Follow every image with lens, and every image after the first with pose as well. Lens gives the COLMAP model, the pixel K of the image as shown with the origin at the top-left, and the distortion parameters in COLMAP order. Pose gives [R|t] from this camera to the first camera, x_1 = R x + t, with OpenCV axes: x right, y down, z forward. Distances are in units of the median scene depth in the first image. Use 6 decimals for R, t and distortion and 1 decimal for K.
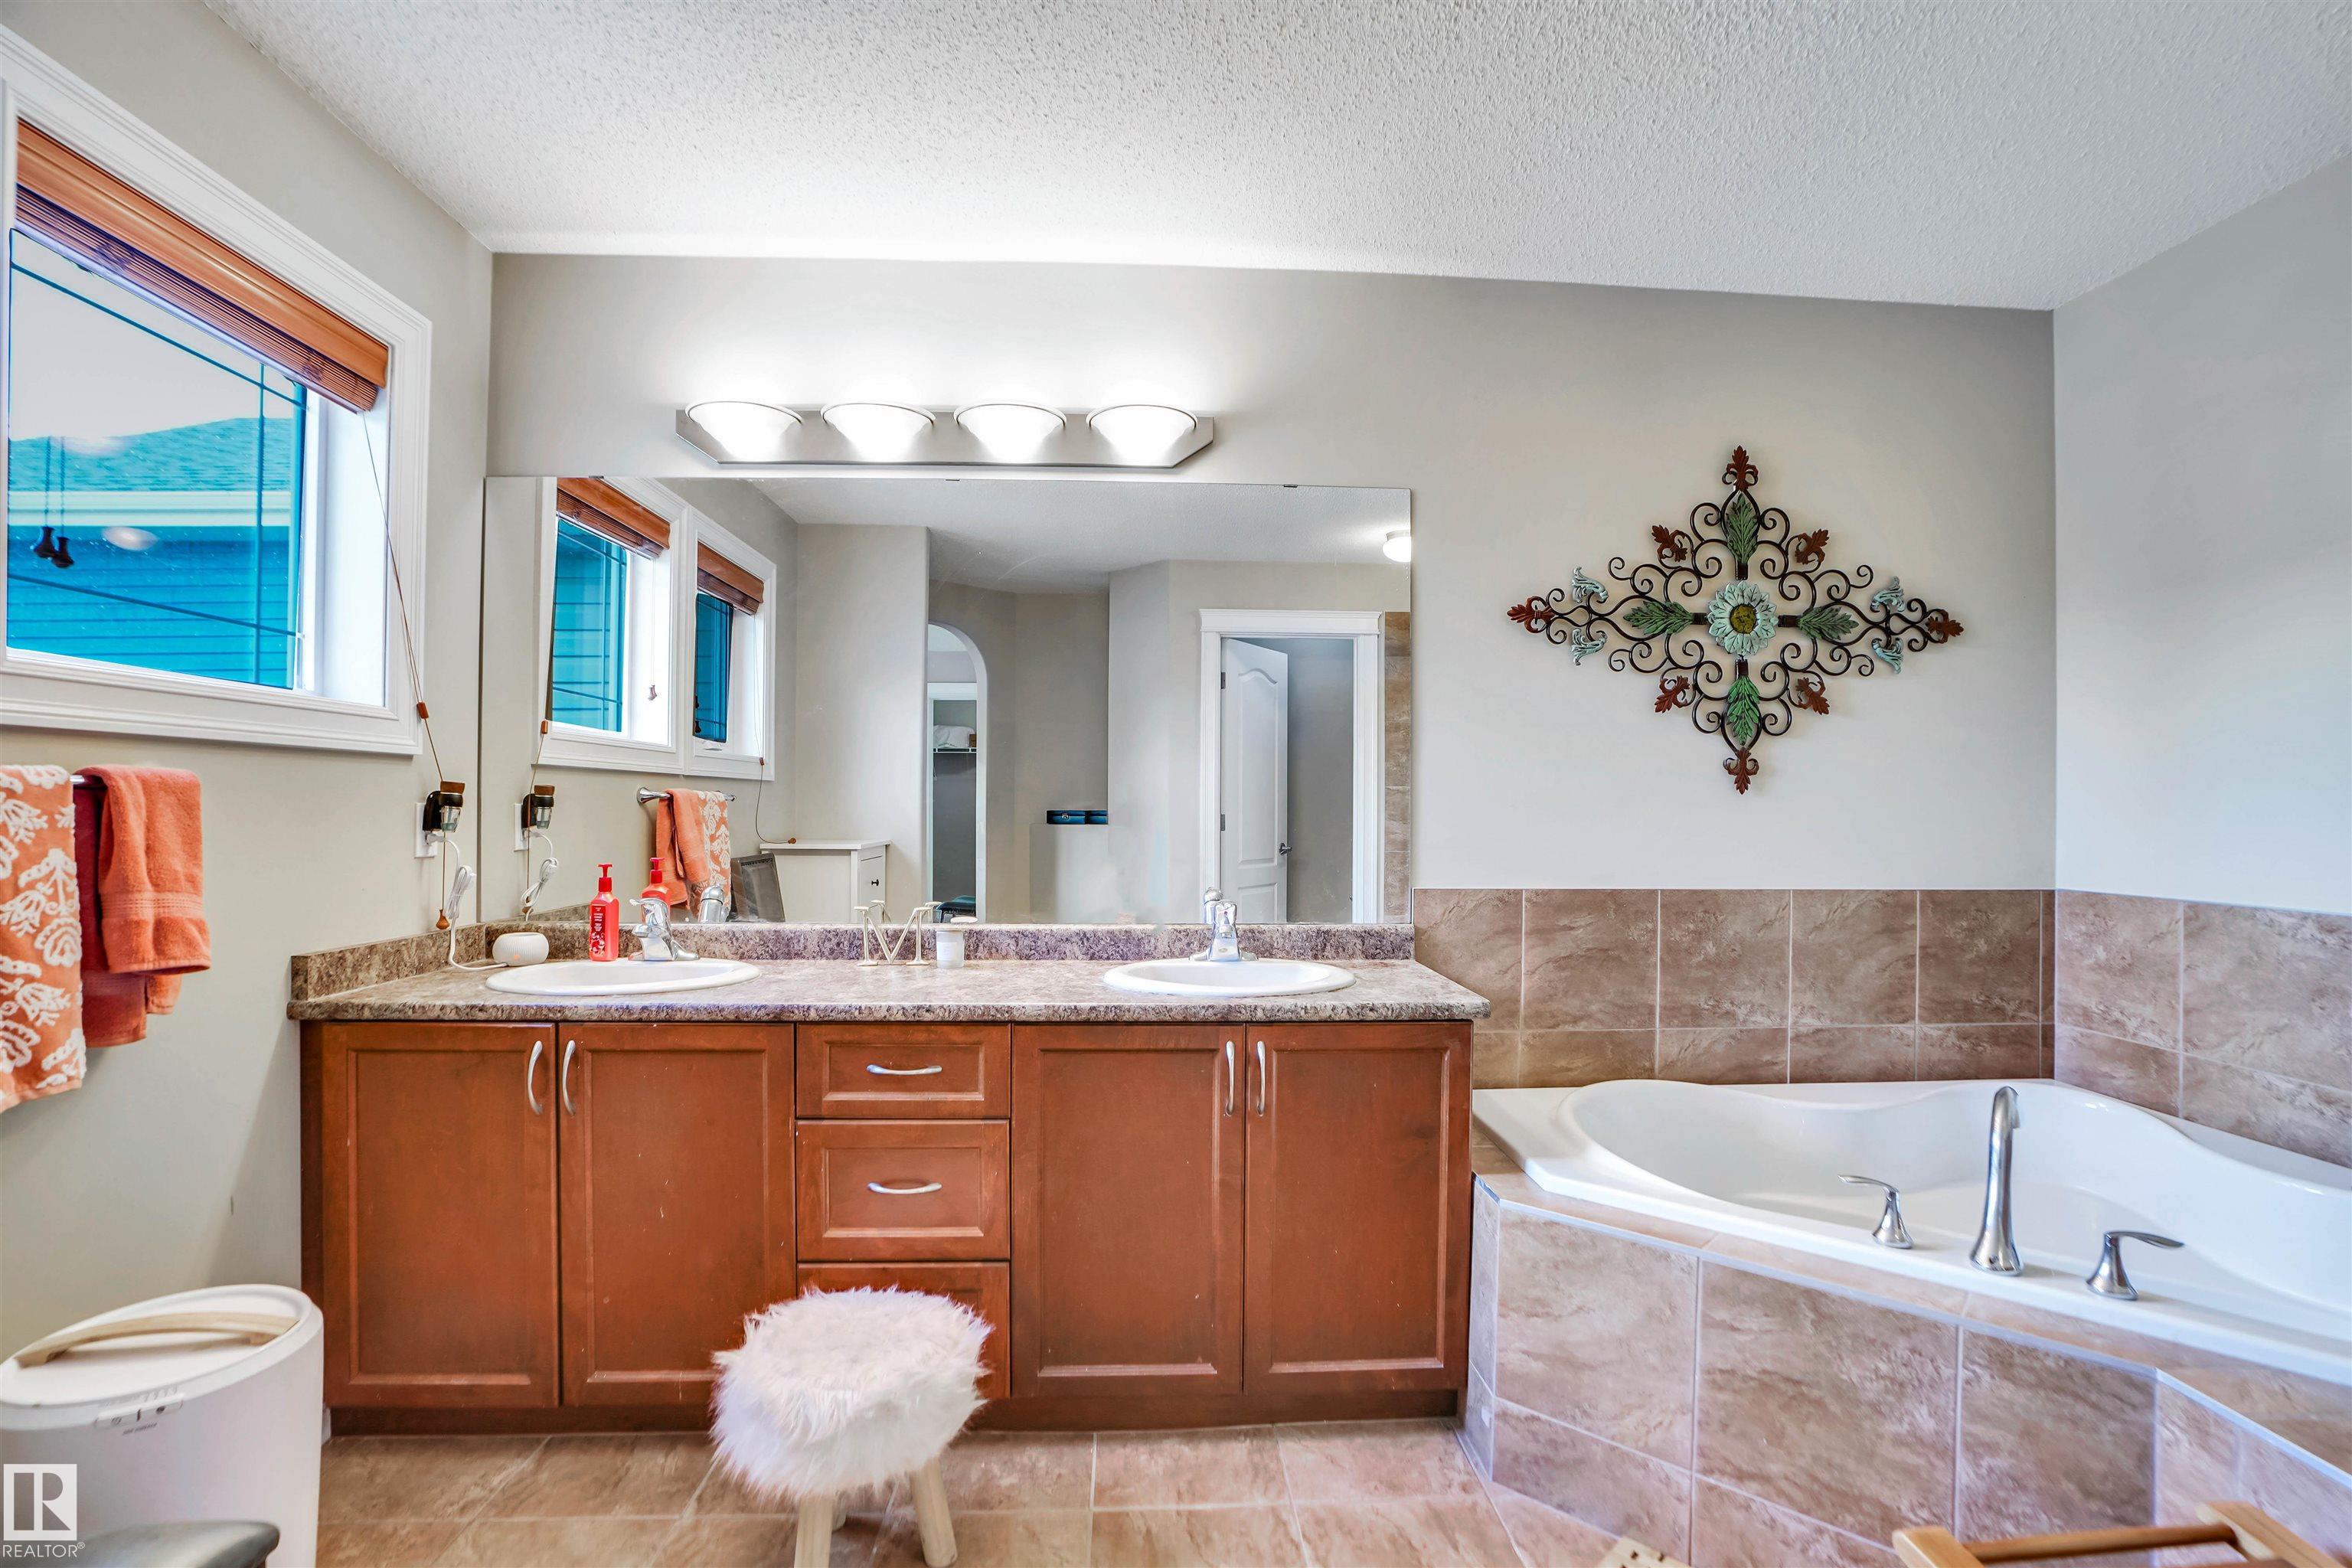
lens RADIAL K [[1091.3, 0, 1201.8], [0, 1091.3, 803.6], [0, 0, 1]] dist [-0.063315, 0.027369]
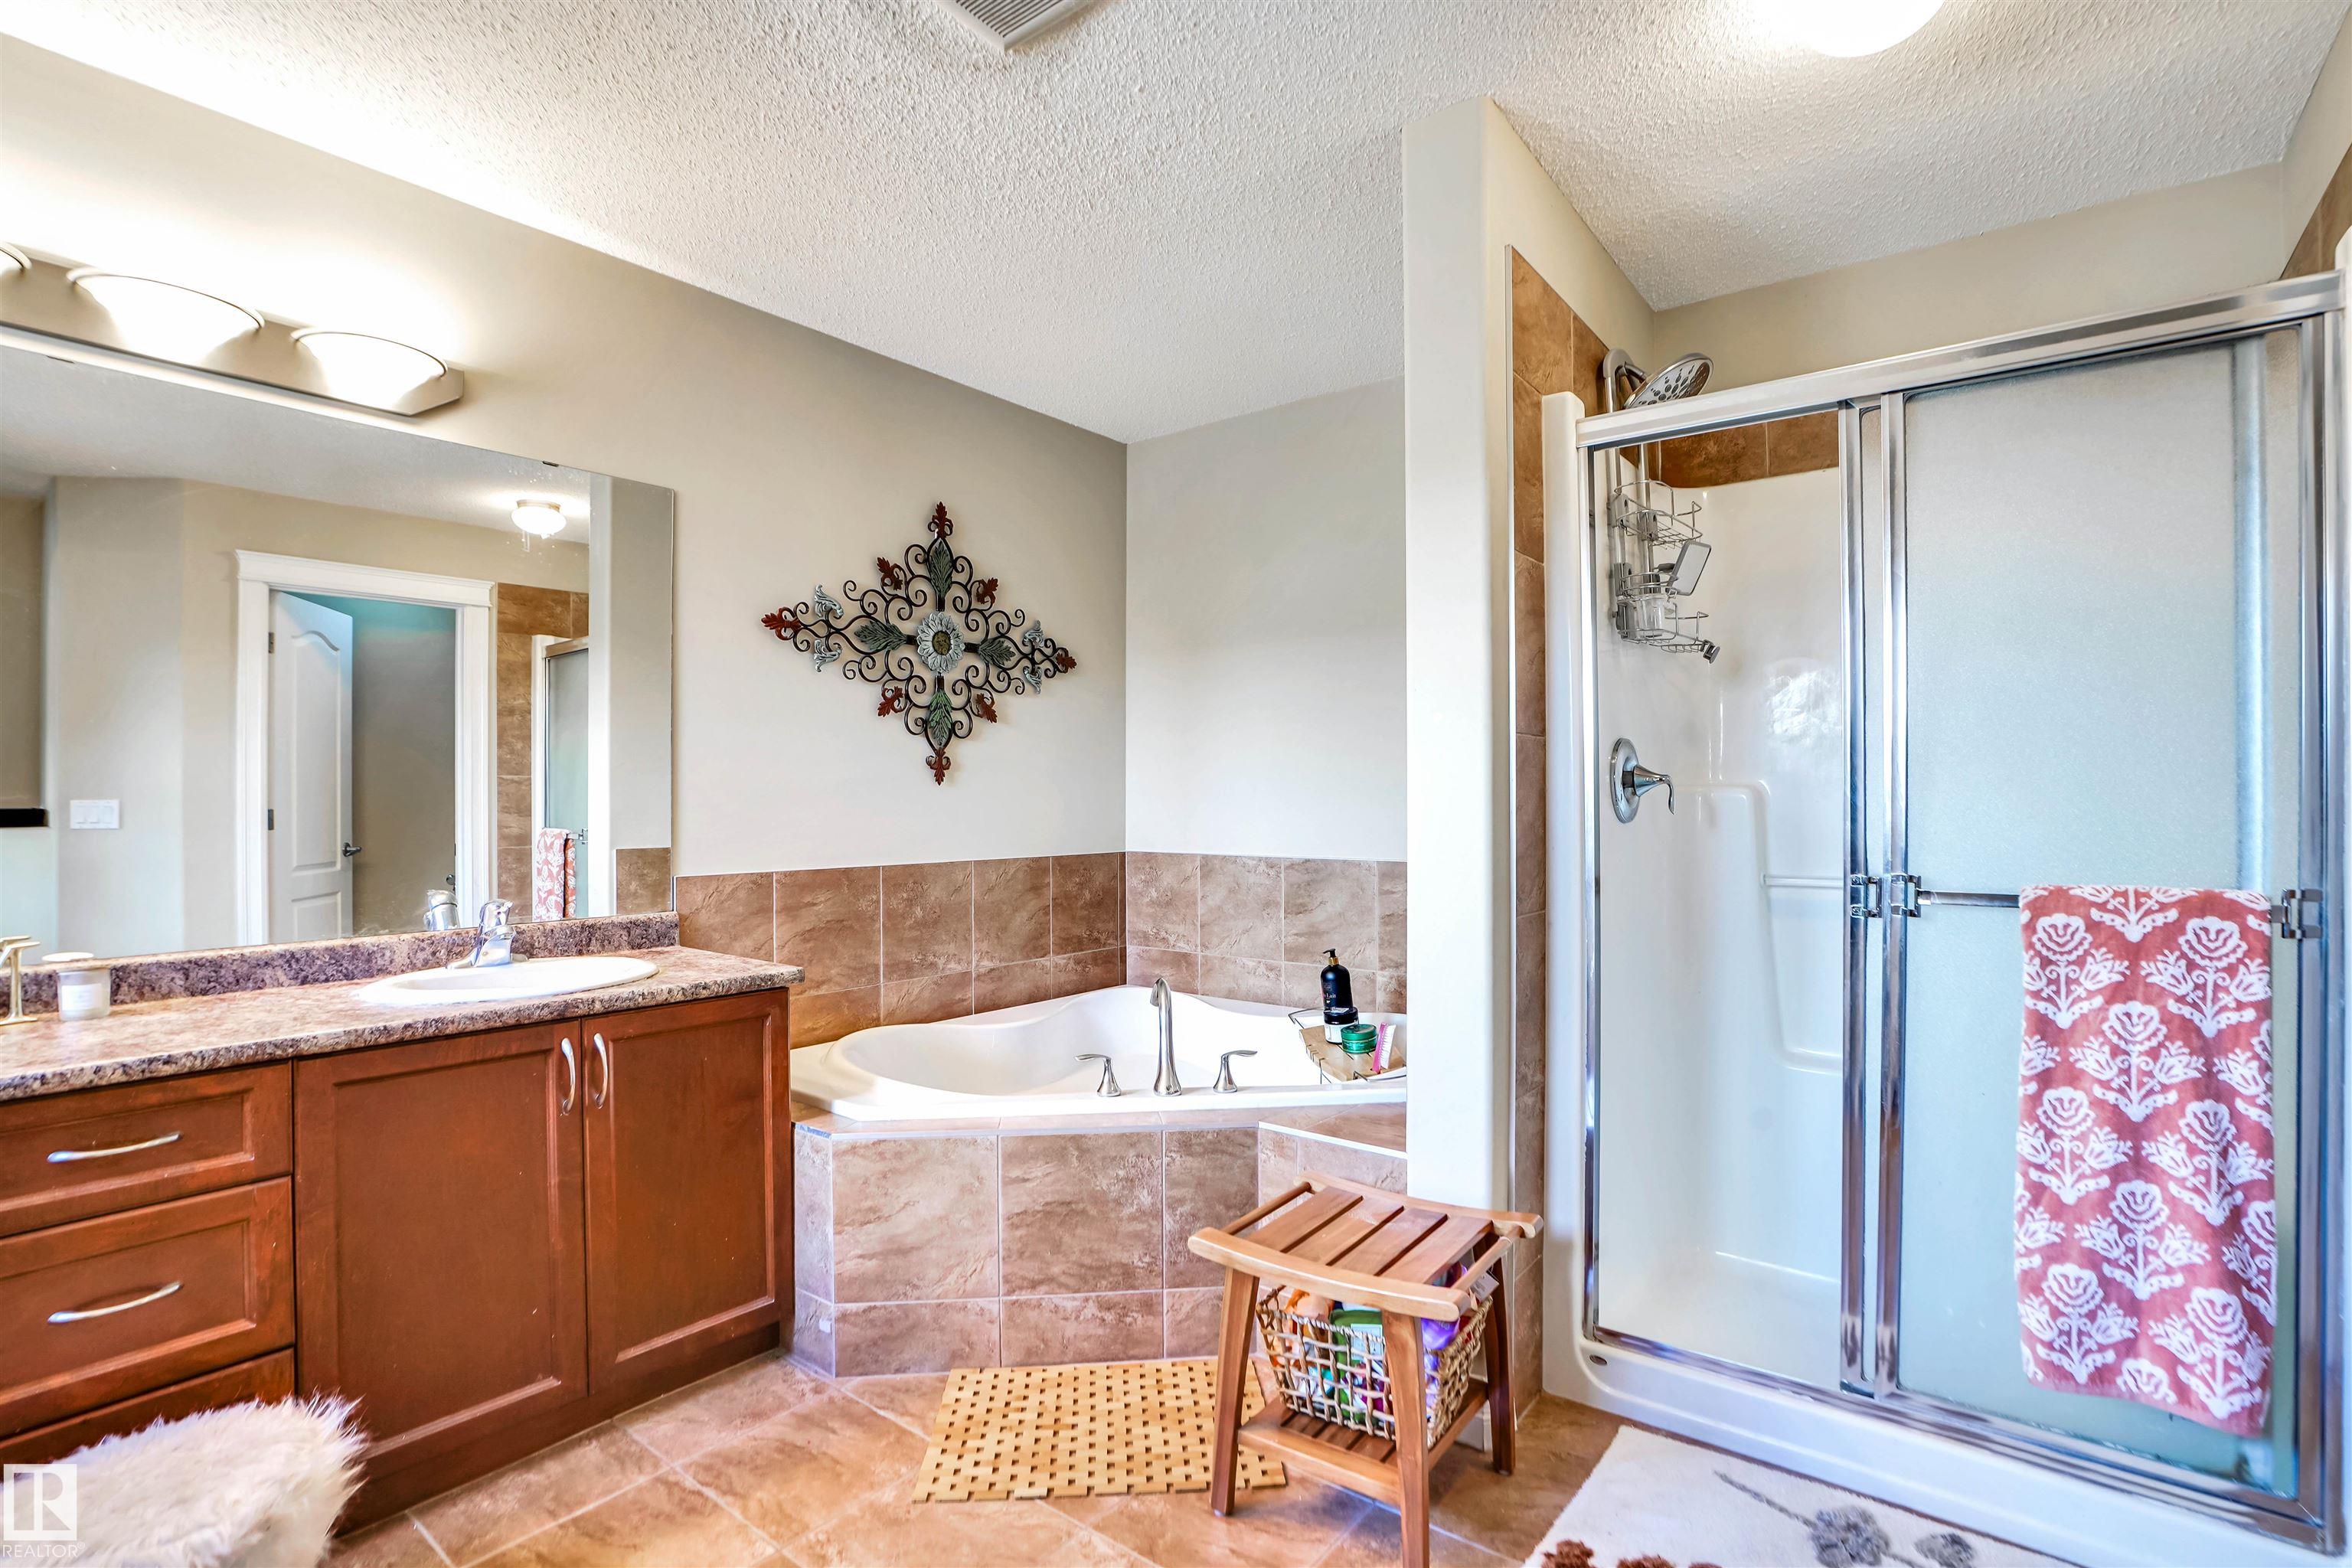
lens RADIAL K [[1091.3, 0, 1201.8], [0, 1091.3, 803.6], [0, 0, 1]] dist [-0.063315, 0.027369]
pose [[0.661134, -0.013364, 0.750149, -0.311033], [0.006107, 0.999904, 0.012430, -0.001718], [-0.750243, -0.003636, 0.661152, -0.064509]]
